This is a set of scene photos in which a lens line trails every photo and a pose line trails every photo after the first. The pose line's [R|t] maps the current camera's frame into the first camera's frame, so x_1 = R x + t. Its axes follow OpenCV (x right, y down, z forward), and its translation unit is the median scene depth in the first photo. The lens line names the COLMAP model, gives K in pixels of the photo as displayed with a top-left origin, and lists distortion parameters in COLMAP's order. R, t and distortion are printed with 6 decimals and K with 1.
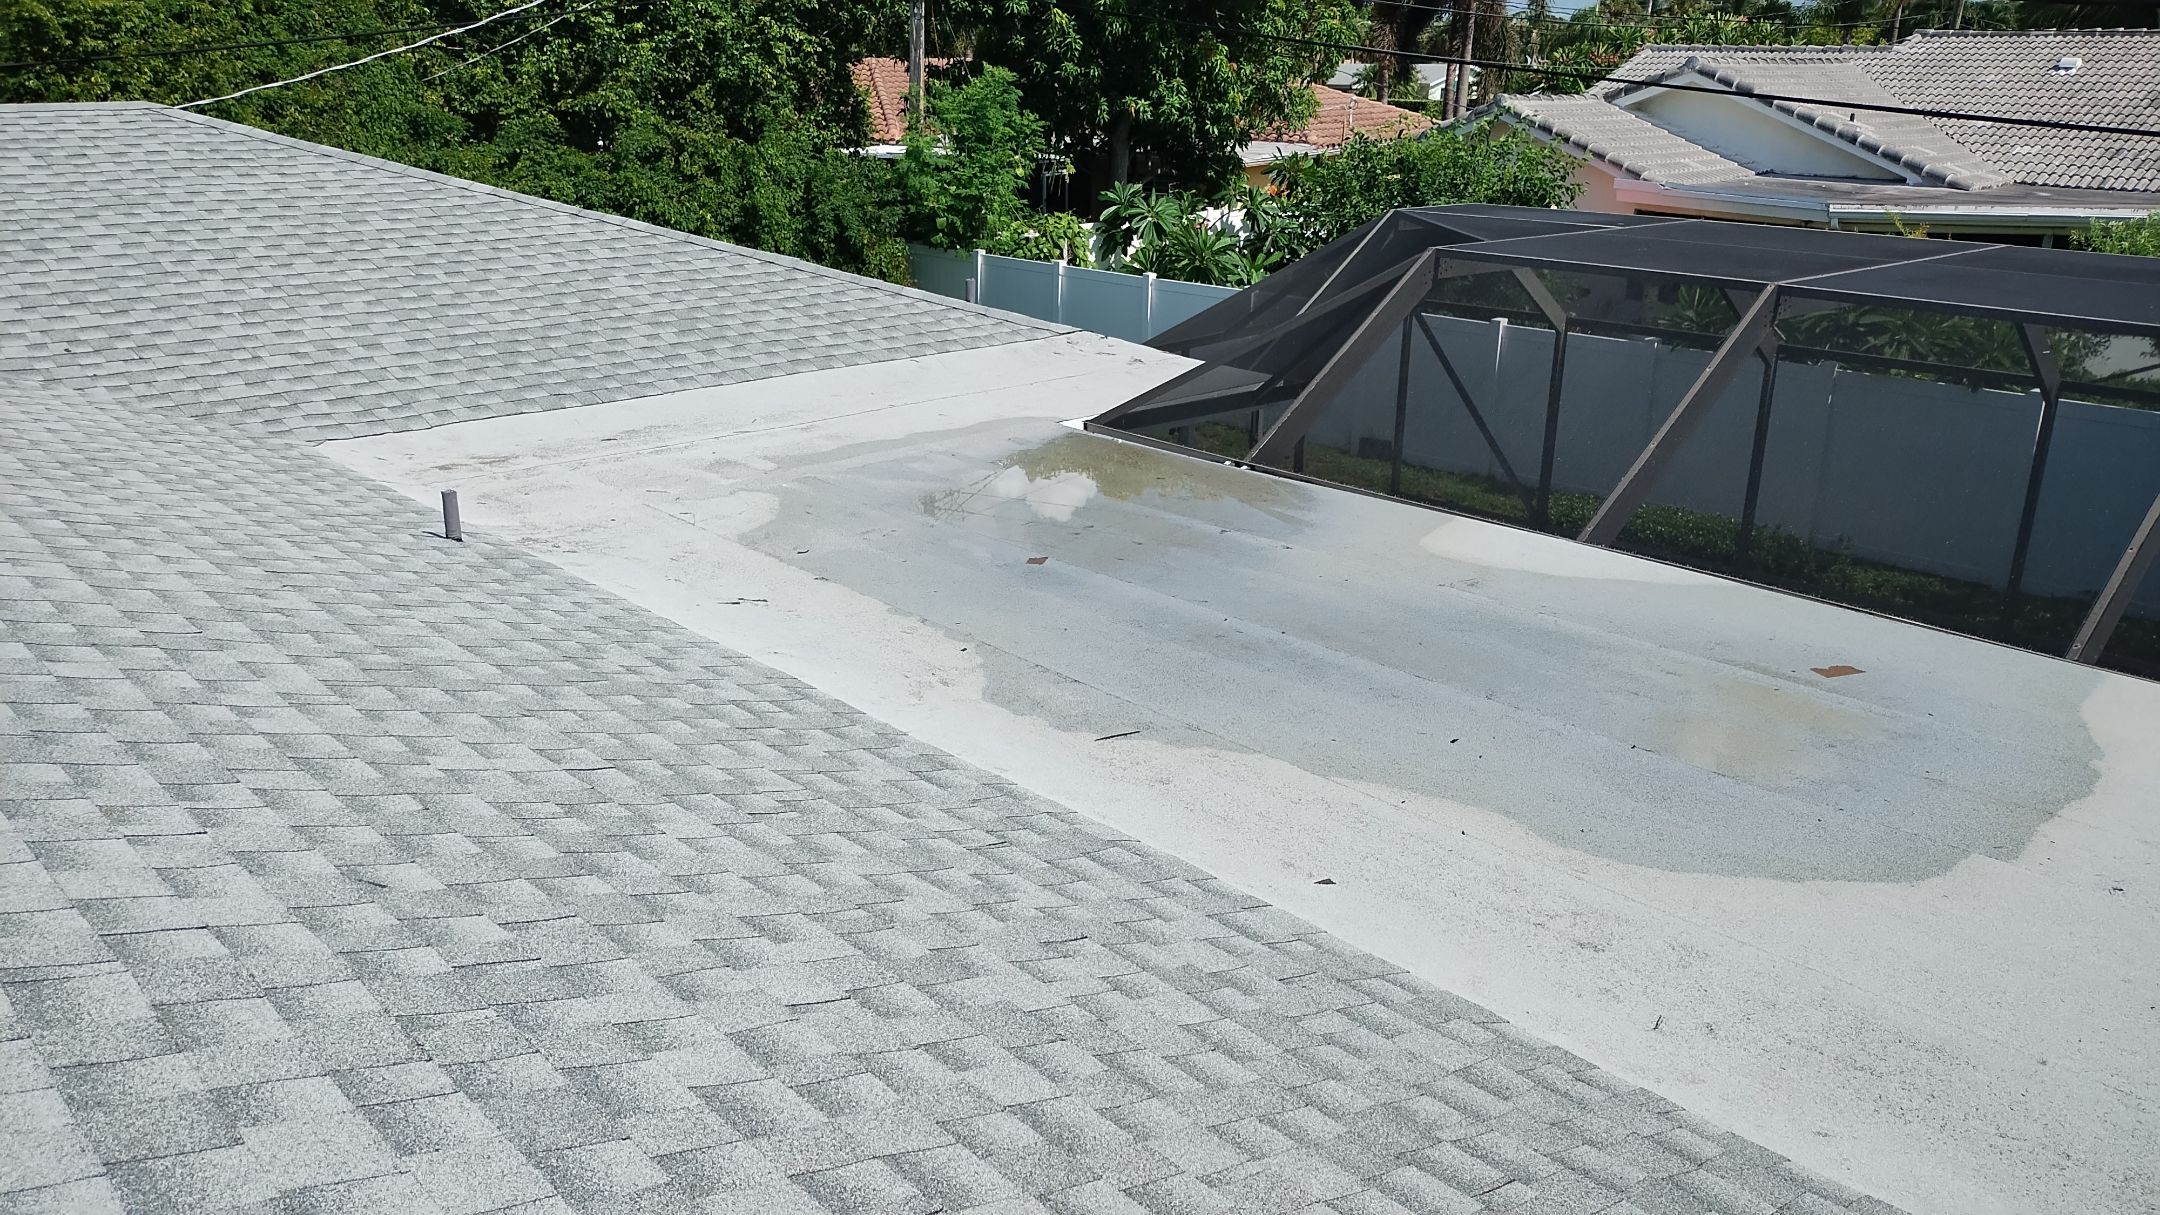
lens RADIAL K [[1621.5, 0, 1080.0], [0, 1621.5, 607.5], [0, 0, 1]] dist [0.044229, -0.052518]
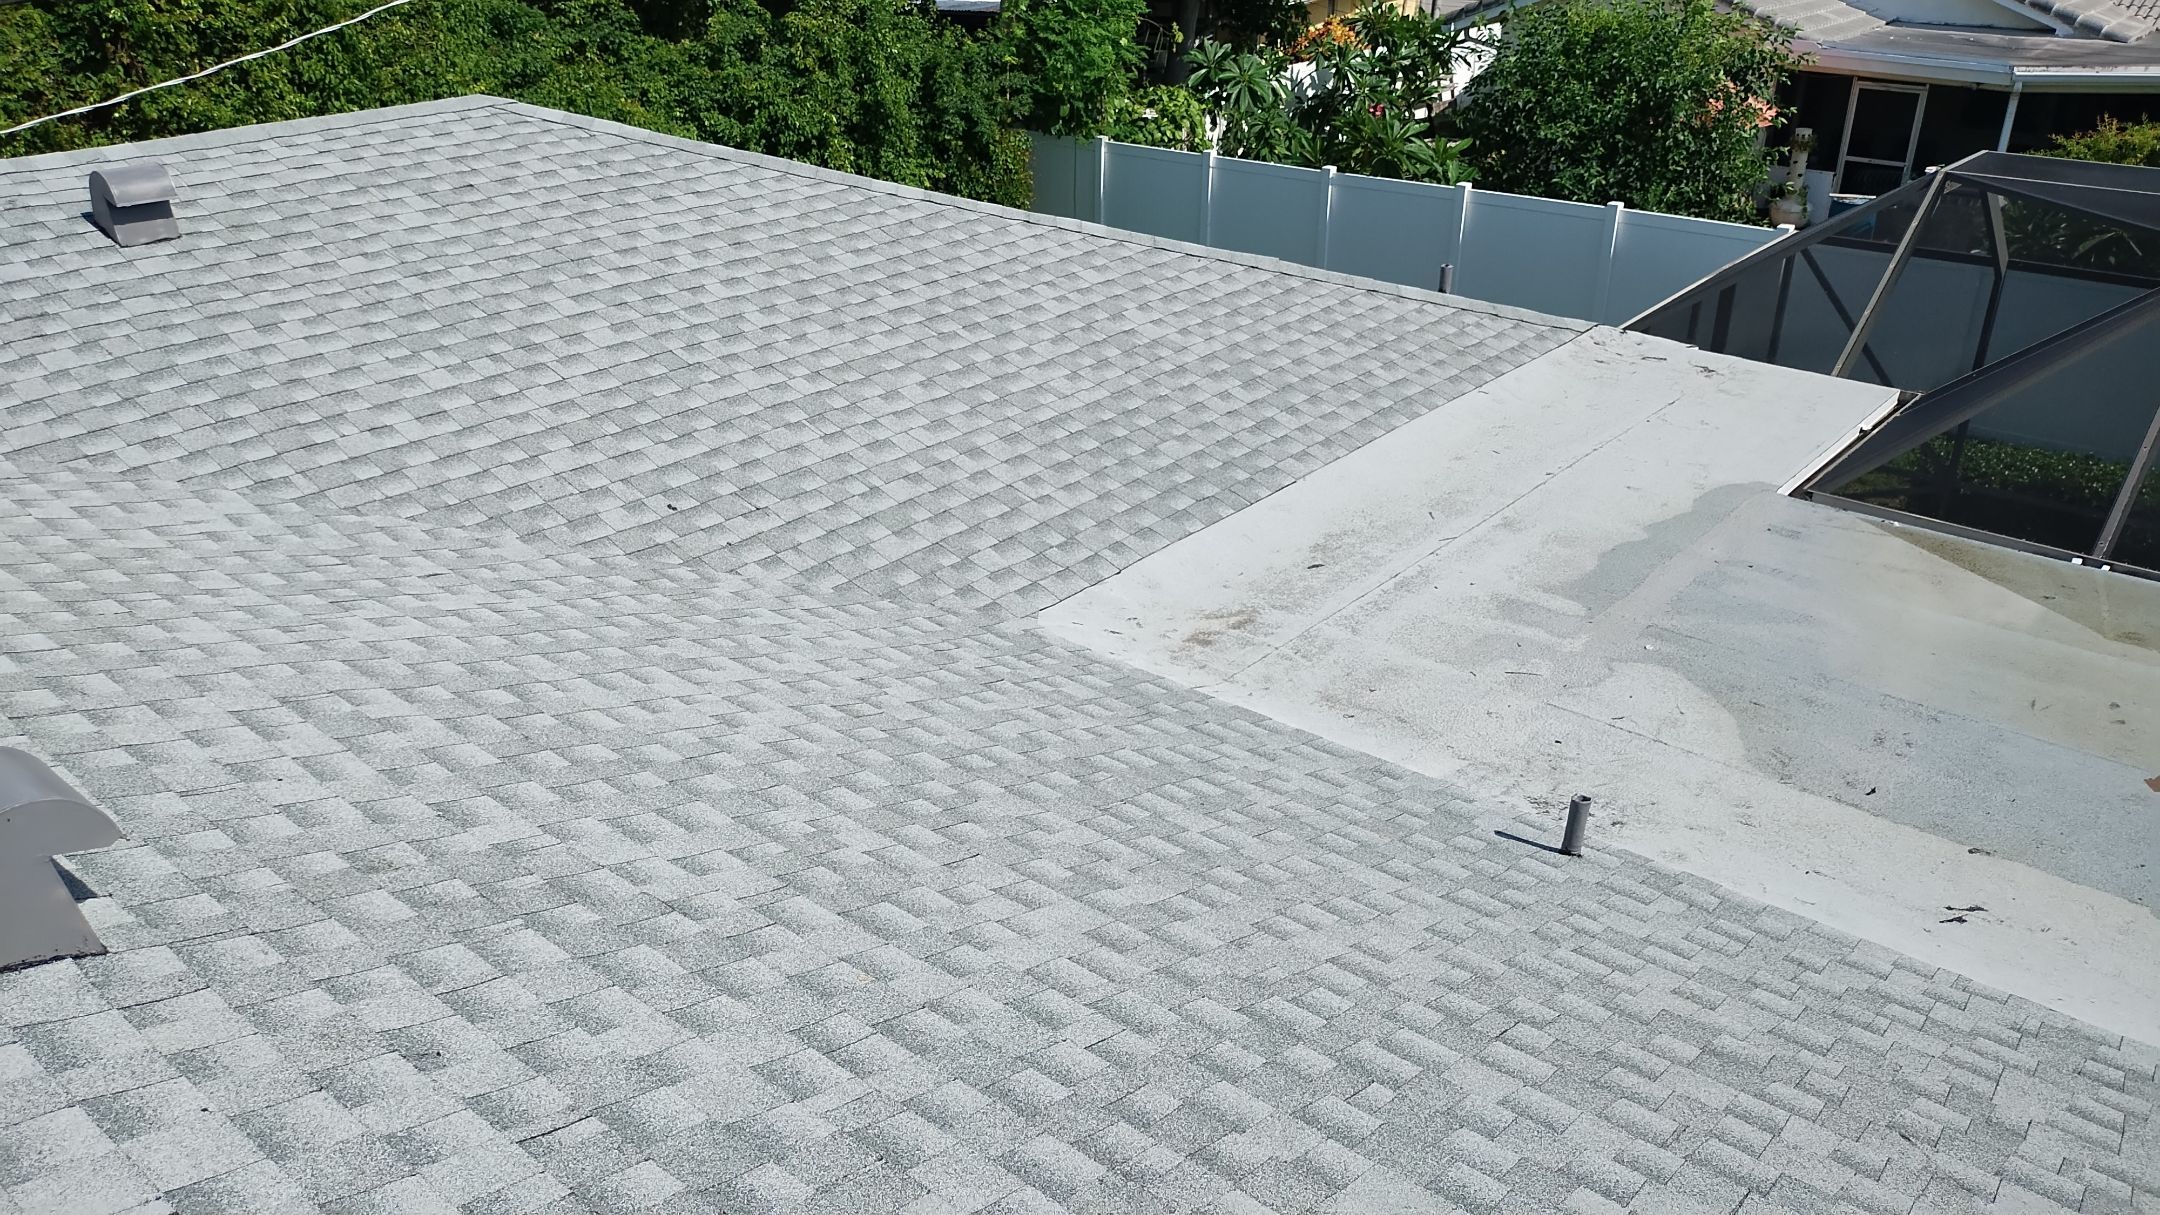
lens RADIAL K [[1621.5, 0, 1080.0], [0, 1621.5, 607.5], [0, 0, 1]] dist [0.044229, -0.052518]
pose [[0.992156, -0.063349, 0.107767, -0.200820], [0.050155, 0.991382, 0.121018, -0.075742], [-0.114505, -0.114663, 0.986783, 0.084991]]
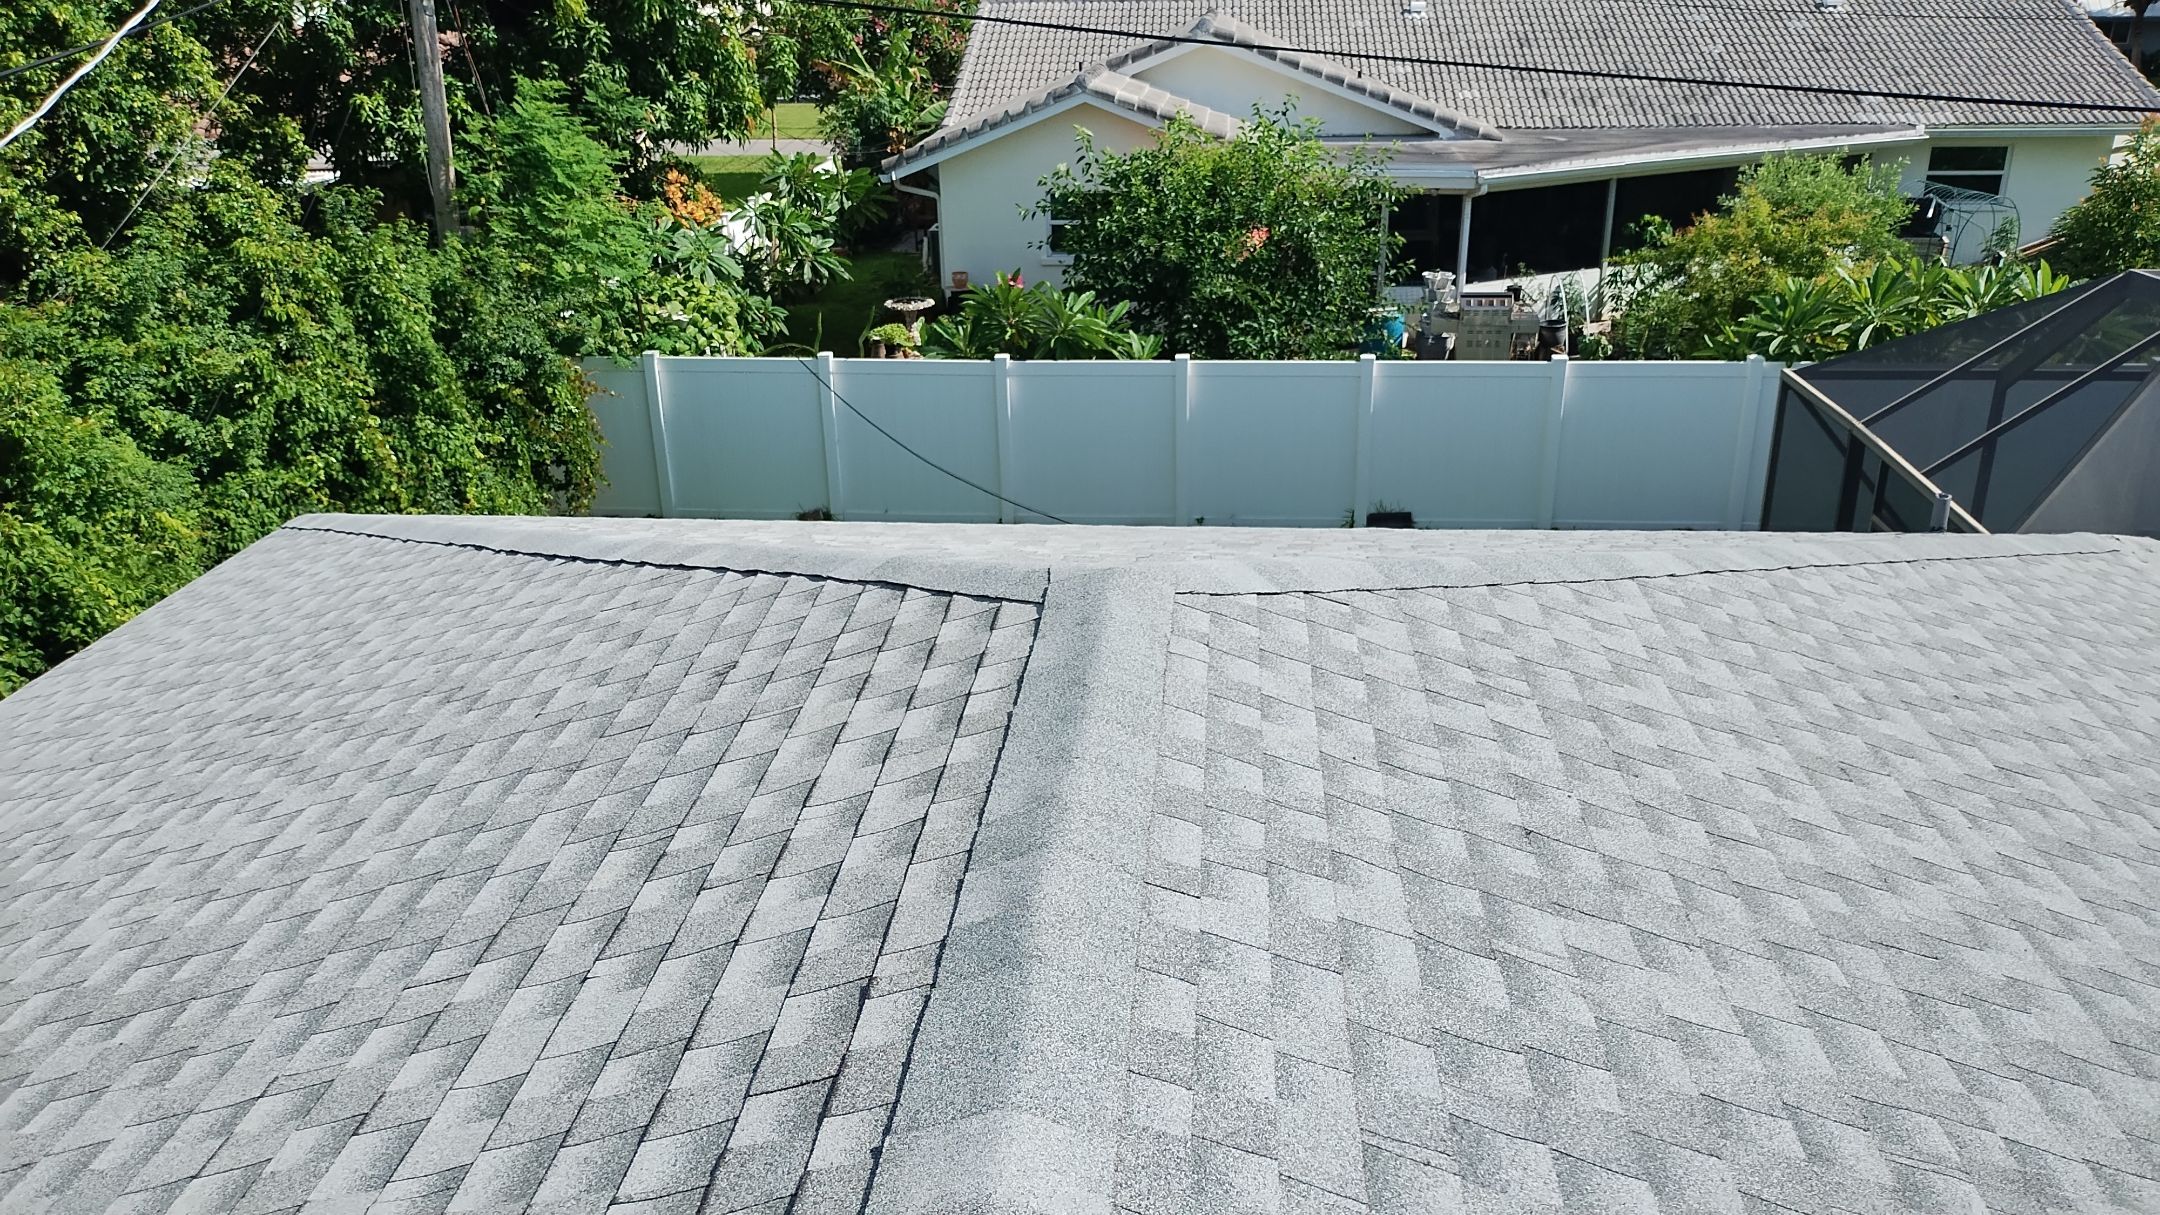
lens RADIAL K [[1621.5, 0, 1080.0], [0, 1621.5, 607.5], [0, 0, 1]] dist [0.044229, -0.052518]
pose [[0.739078, -0.266783, 0.618539, -0.404301], [0.230918, 0.962934, 0.139407, -0.181583], [-0.632804, 0.039799, 0.773289, 0.385400]]
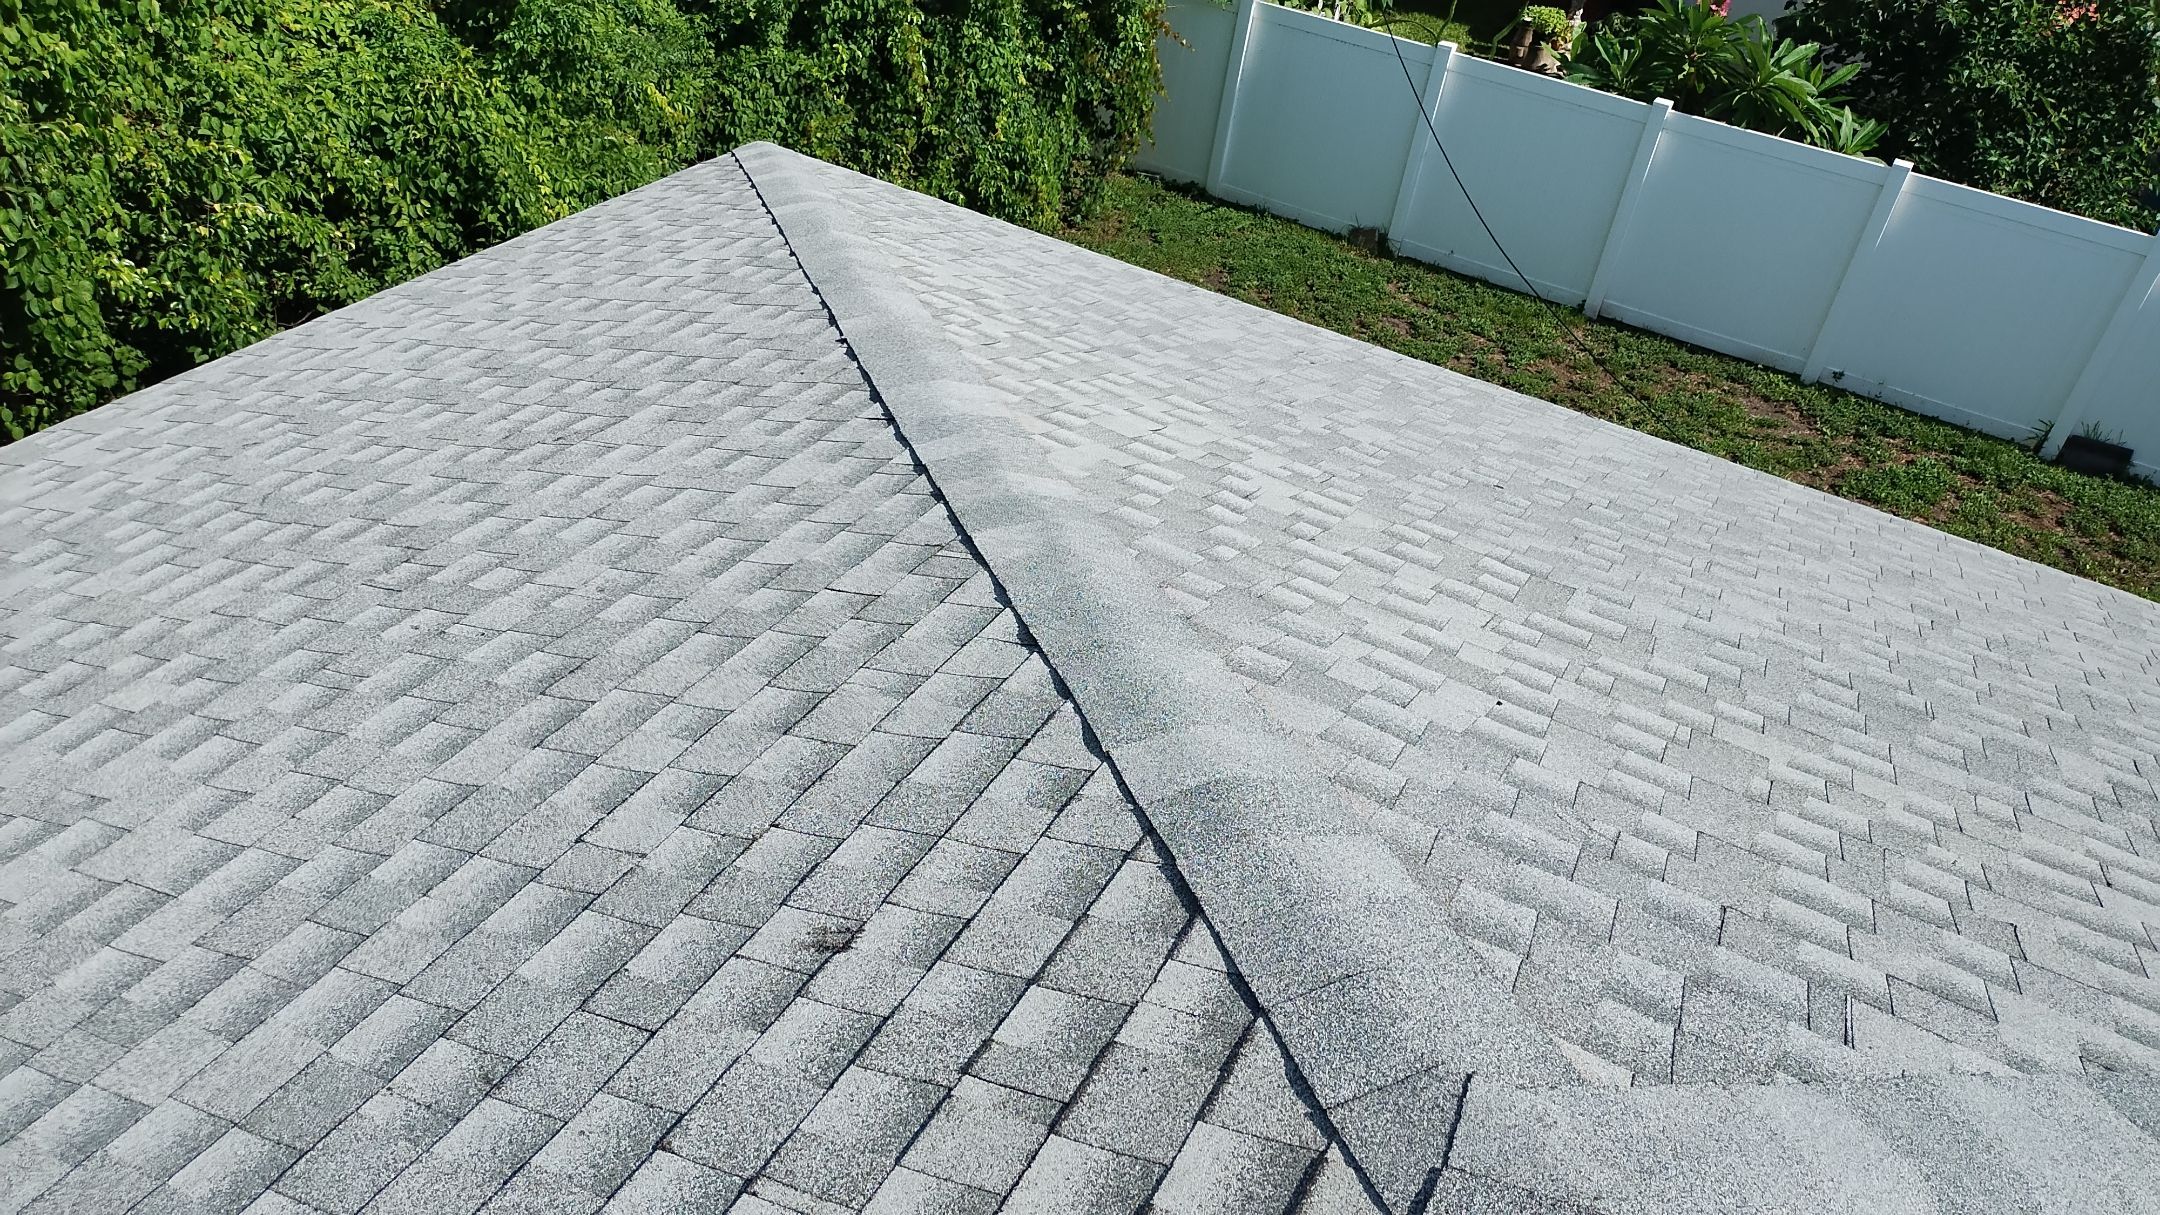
lens RADIAL K [[1584.3, 0, 1080.0], [0, 1584.3, 607.5], [0, 0, 1]] dist [0.039181, -0.001934]
pose [[0.948847, -0.091233, 0.302267, -0.332641], [-0.013703, 0.944542, 0.328106, -0.212141], [-0.315438, -0.315464, 0.894975, 0.468974]]
